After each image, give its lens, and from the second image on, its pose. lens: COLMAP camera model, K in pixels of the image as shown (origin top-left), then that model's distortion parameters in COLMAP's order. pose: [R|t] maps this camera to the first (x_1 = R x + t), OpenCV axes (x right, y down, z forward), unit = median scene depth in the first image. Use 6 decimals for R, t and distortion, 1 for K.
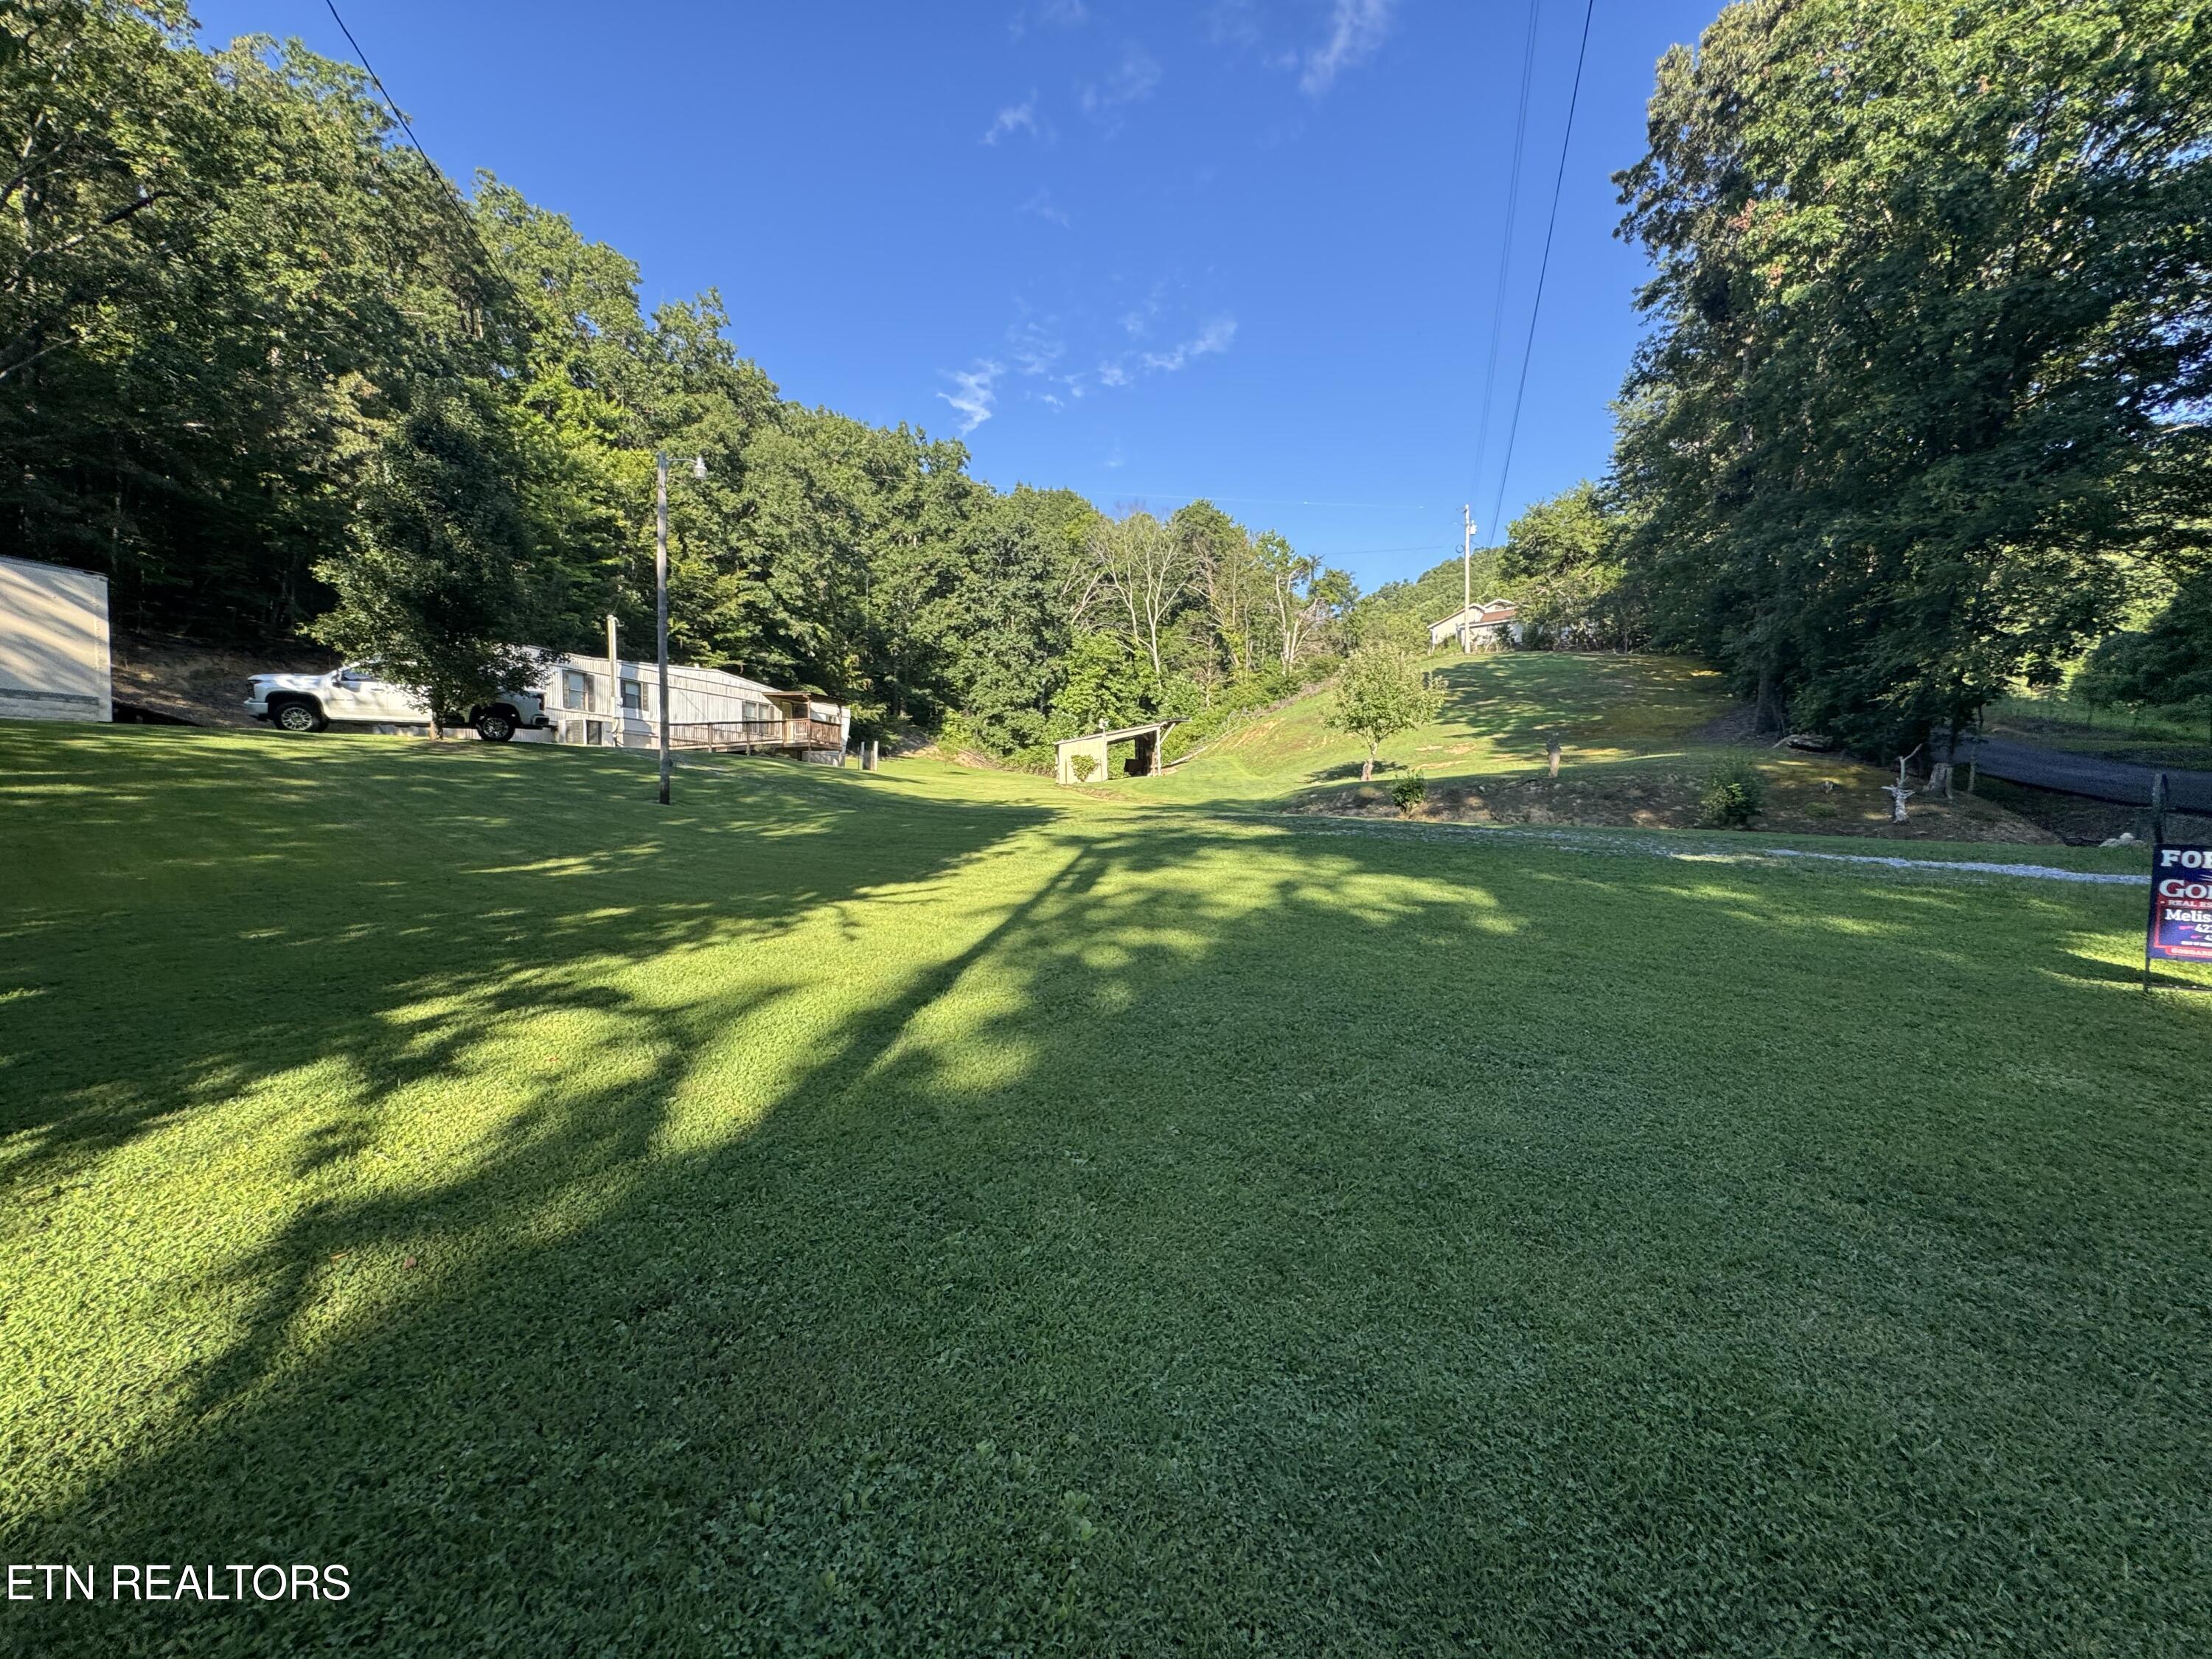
lens RADIAL K [[891.2, 0, 1106.0], [0, 891.2, 829.5], [0, 0, 1]] dist [-0.004942, 0.001174]
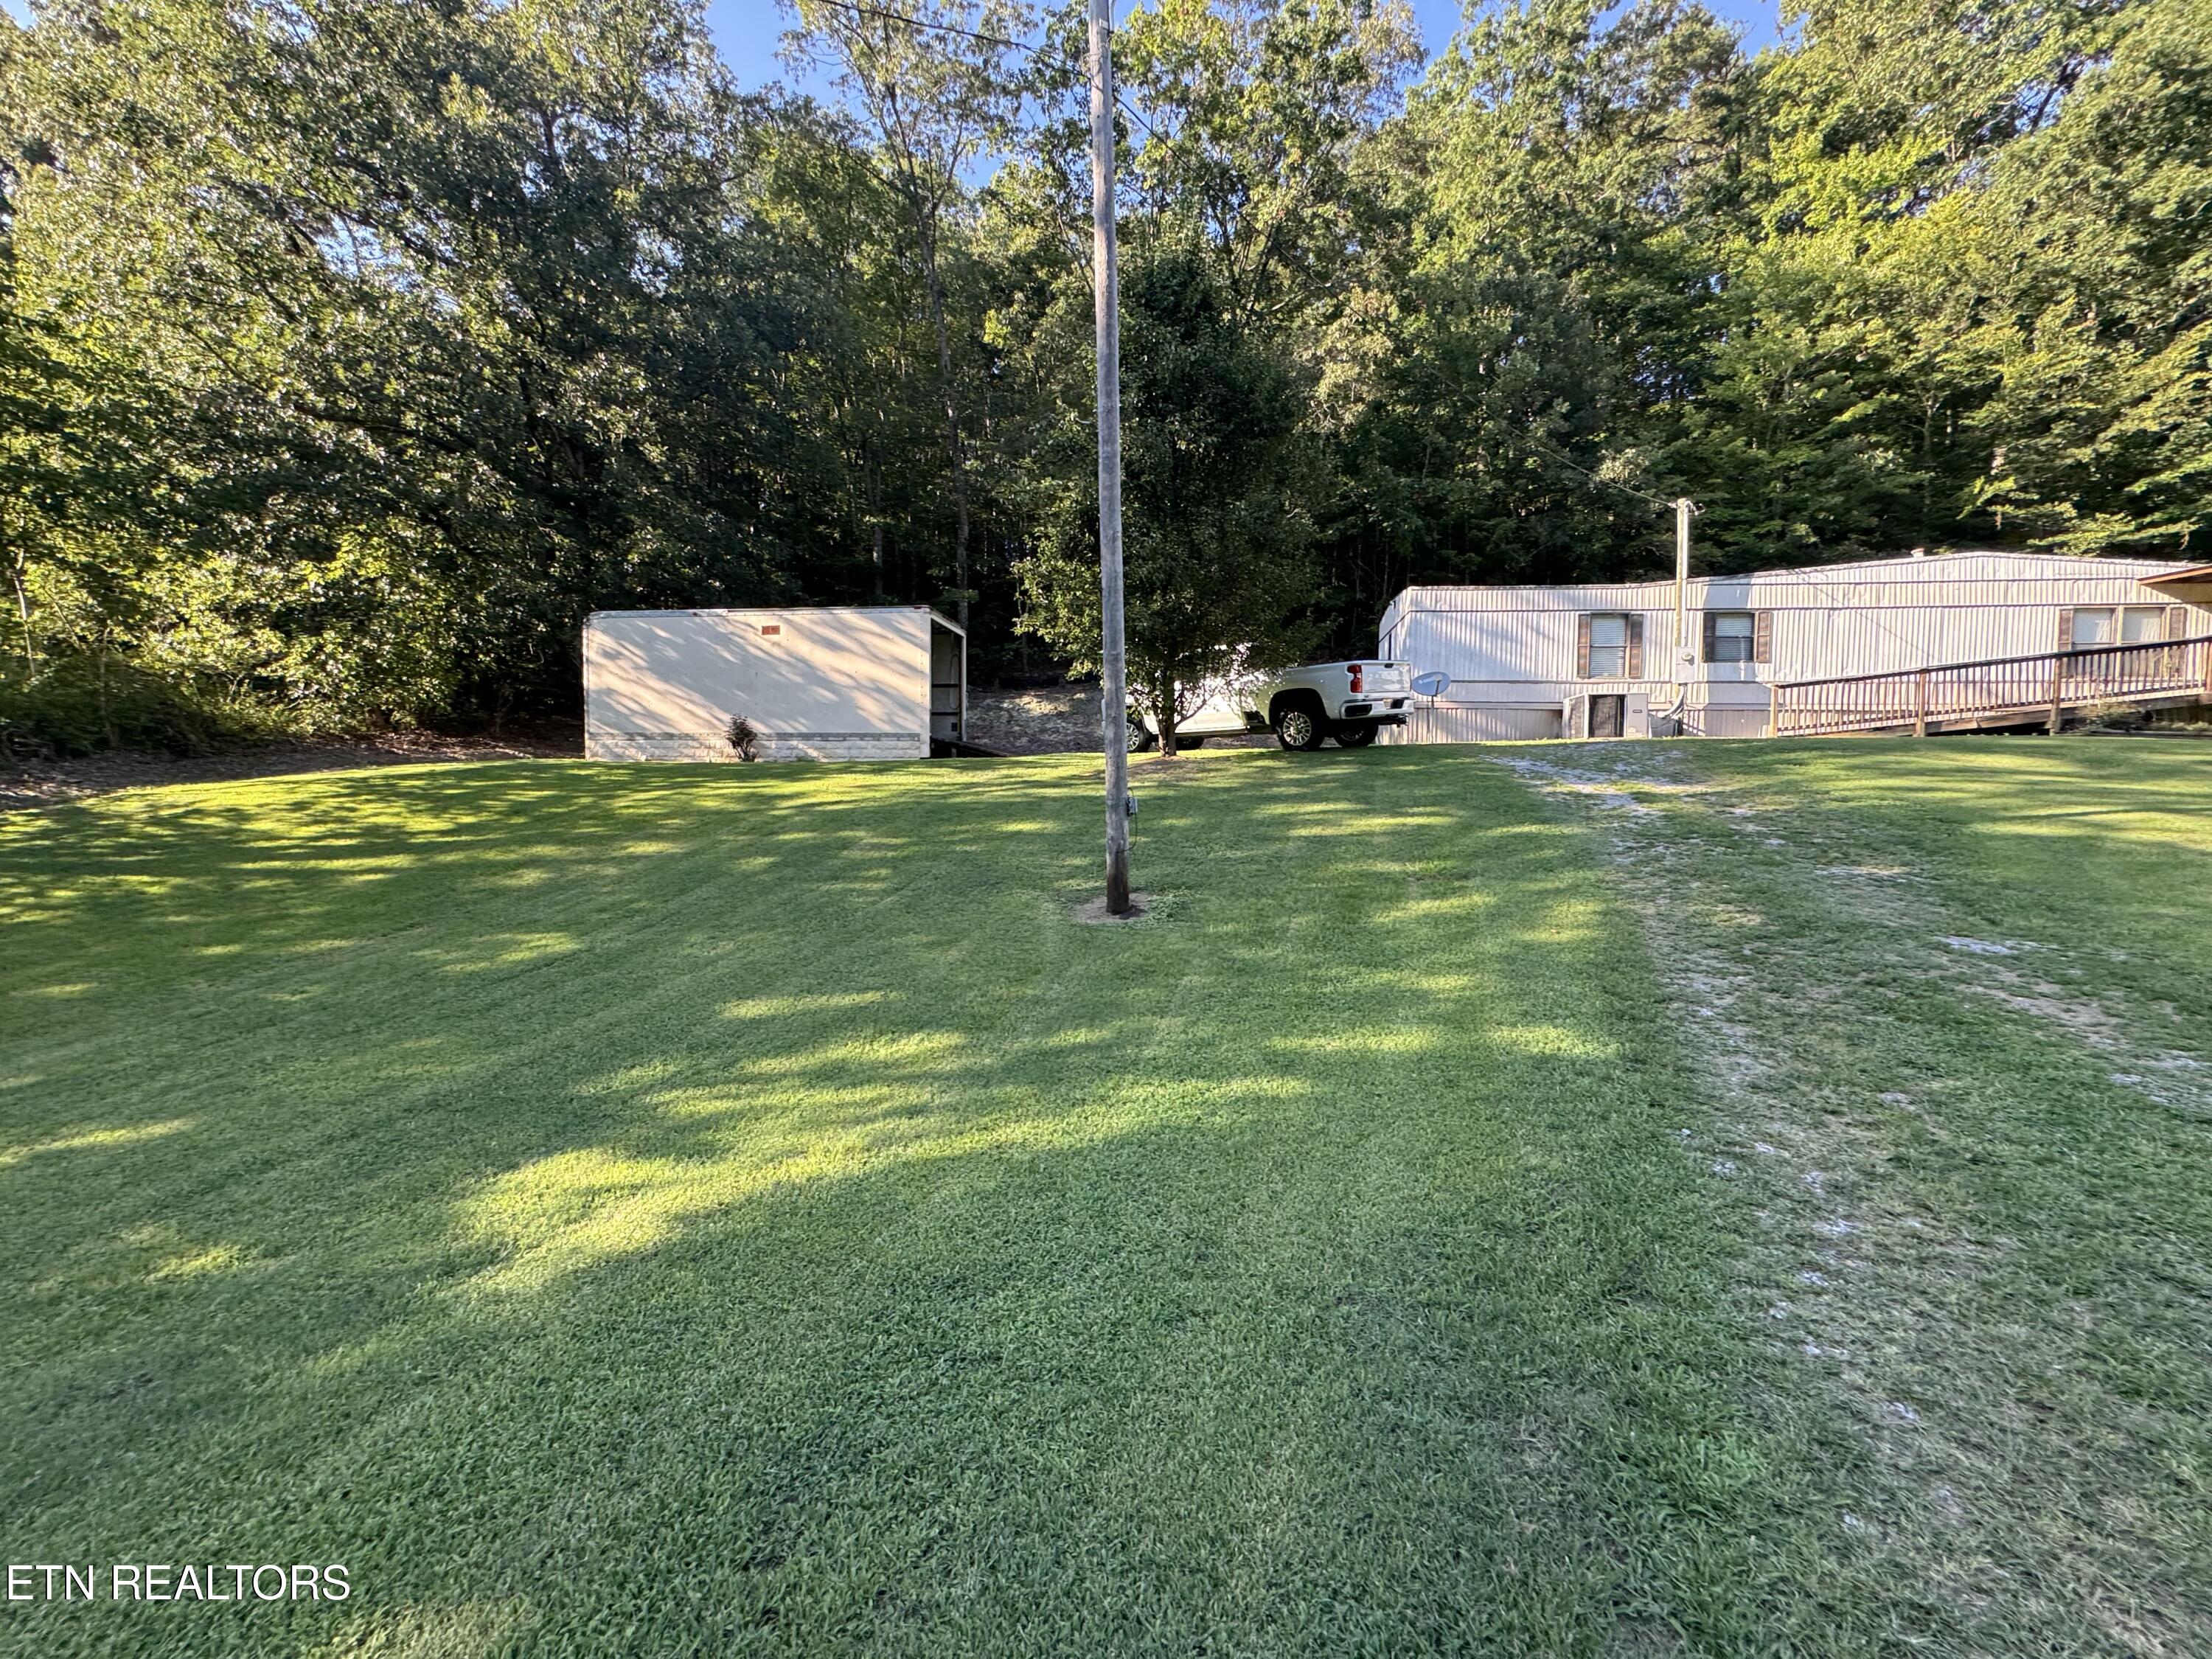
lens RADIAL K [[891.2, 0, 1106.0], [0, 891.2, 829.5], [0, 0, 1]] dist [-0.004942, 0.001174]
pose [[0.179011, 0.045720, -0.982784, -0.057630], [-0.028232, 0.998747, 0.041320, -0.039817], [0.983442, 0.020349, 0.180078, 0.458624]]
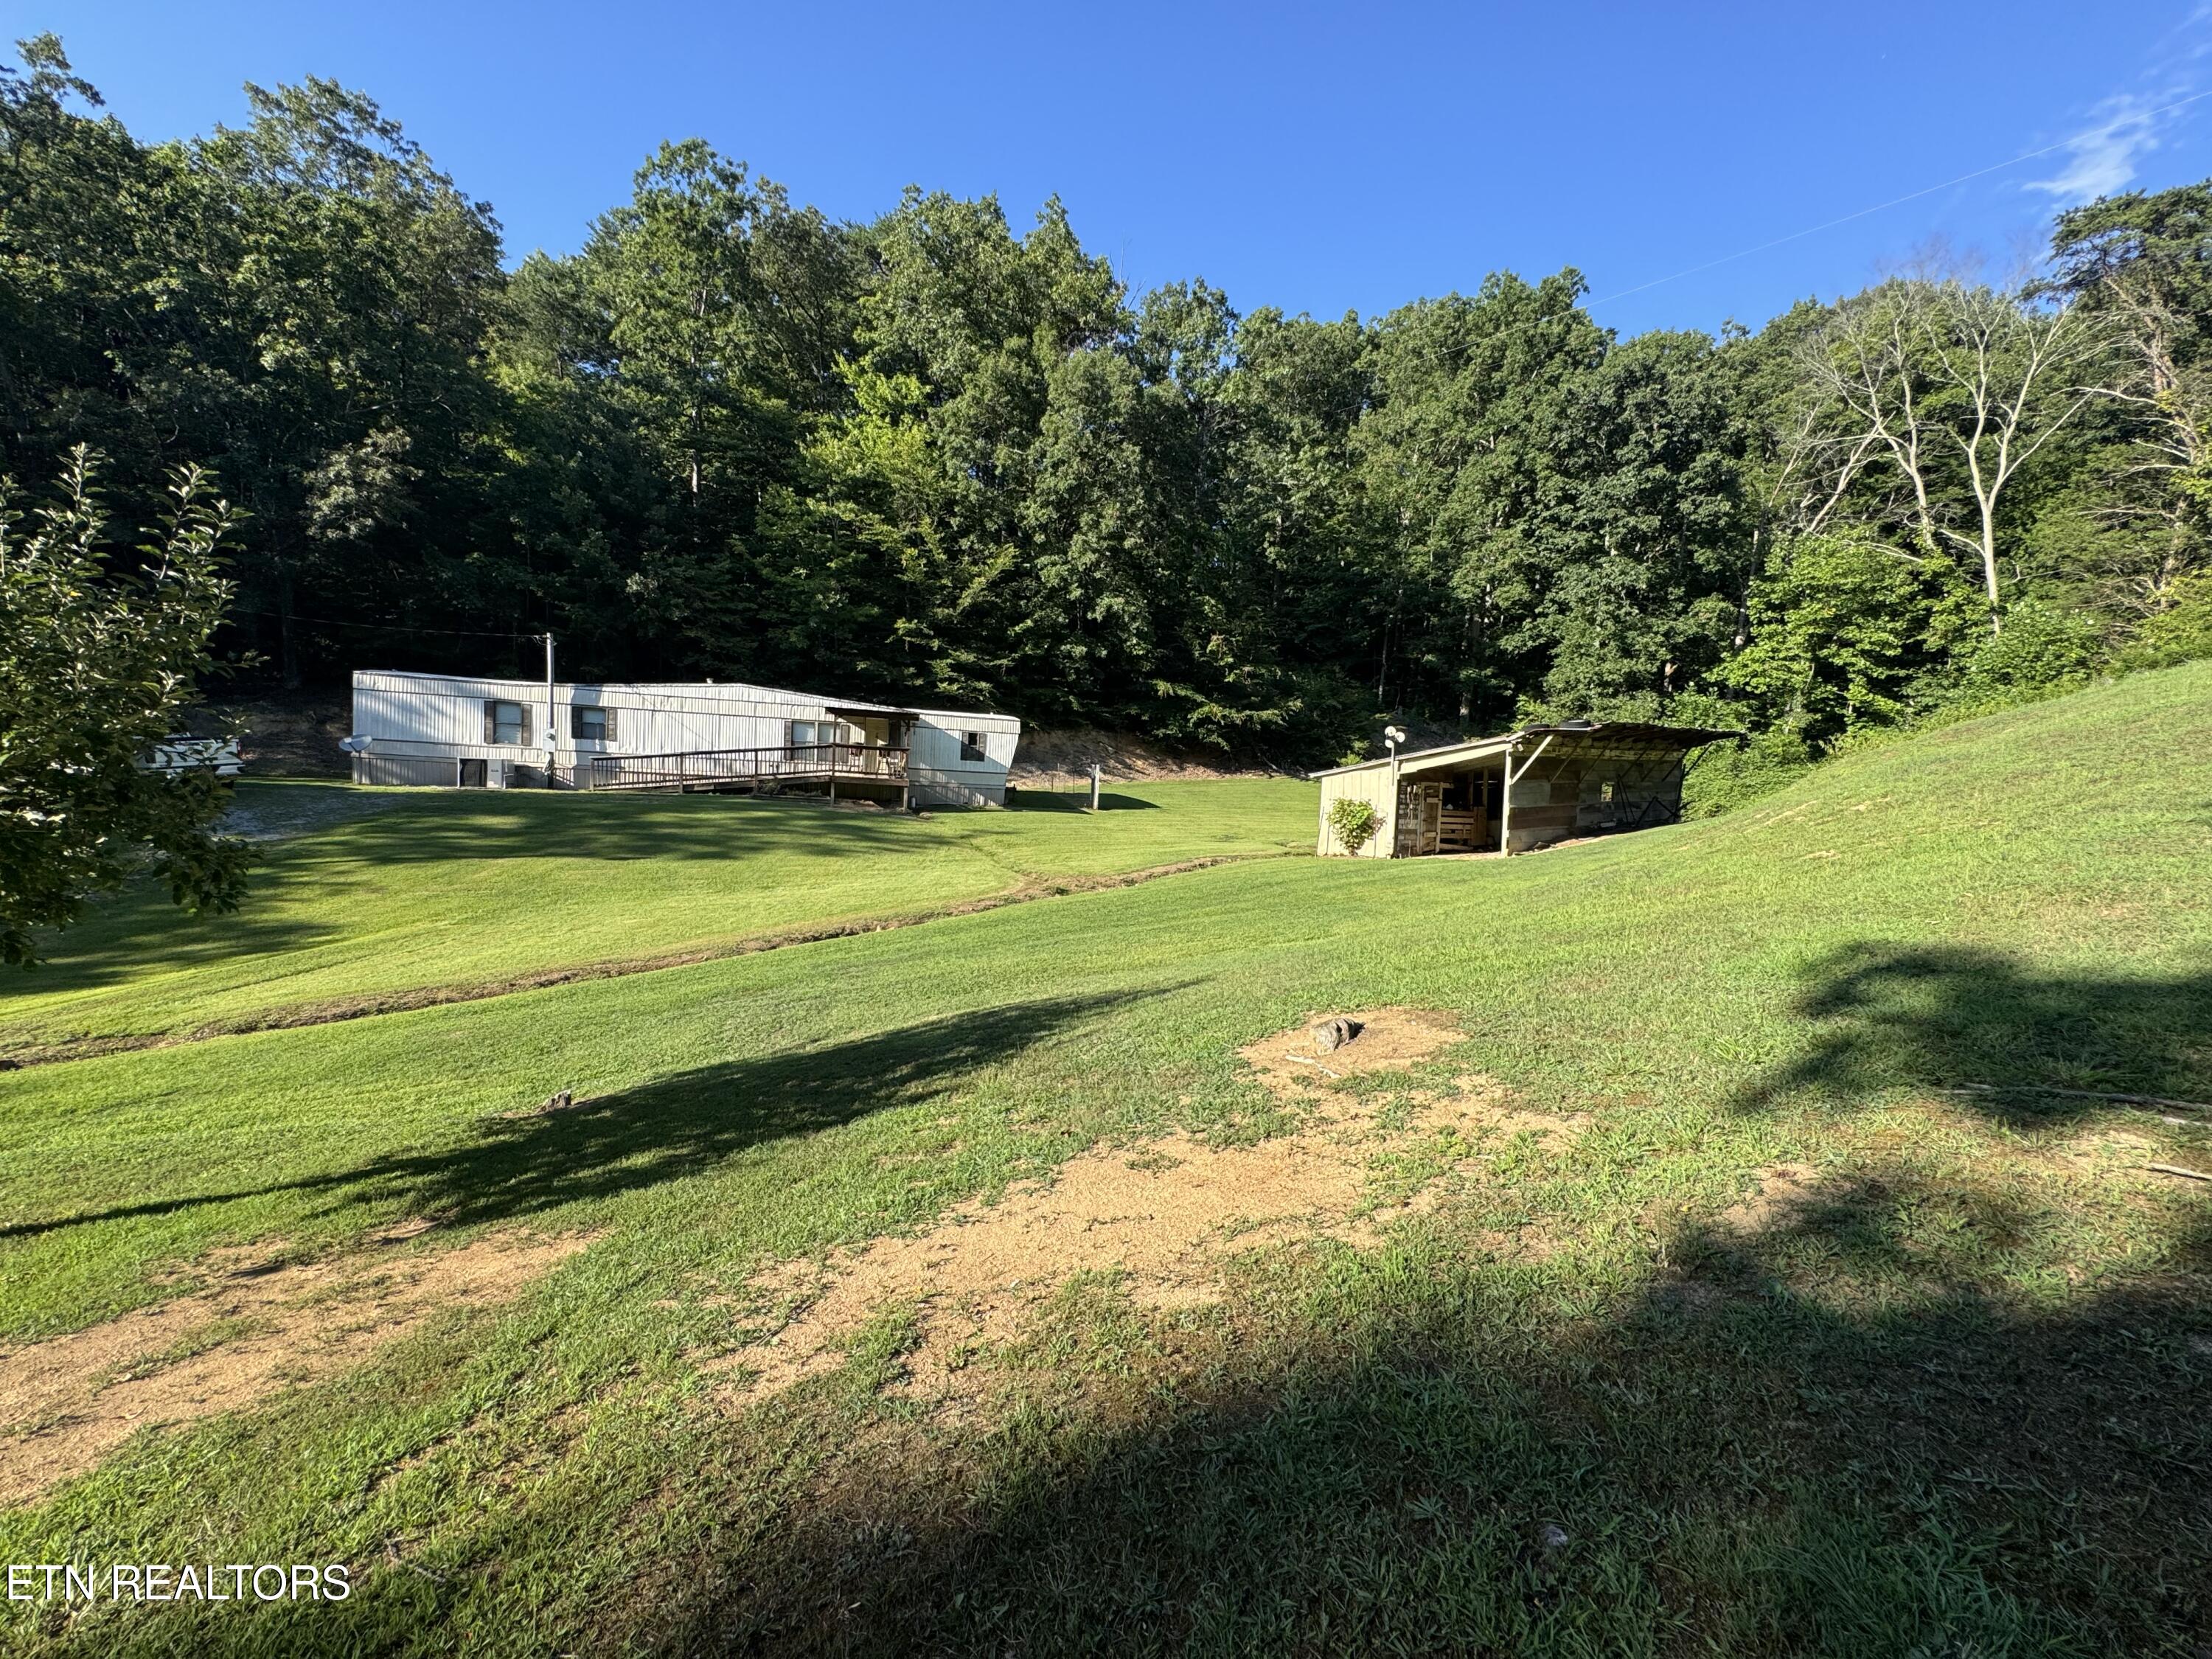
lens RADIAL K [[891.2, 0, 1106.0], [0, 891.2, 829.5], [0, 0, 1]] dist [-0.004942, 0.001174]
pose [[0.584984, 0.084026, -0.806681, 0.380603], [-0.066413, 0.996241, 0.055610, -0.111420], [0.808321, 0.021044, 0.588365, 0.772387]]
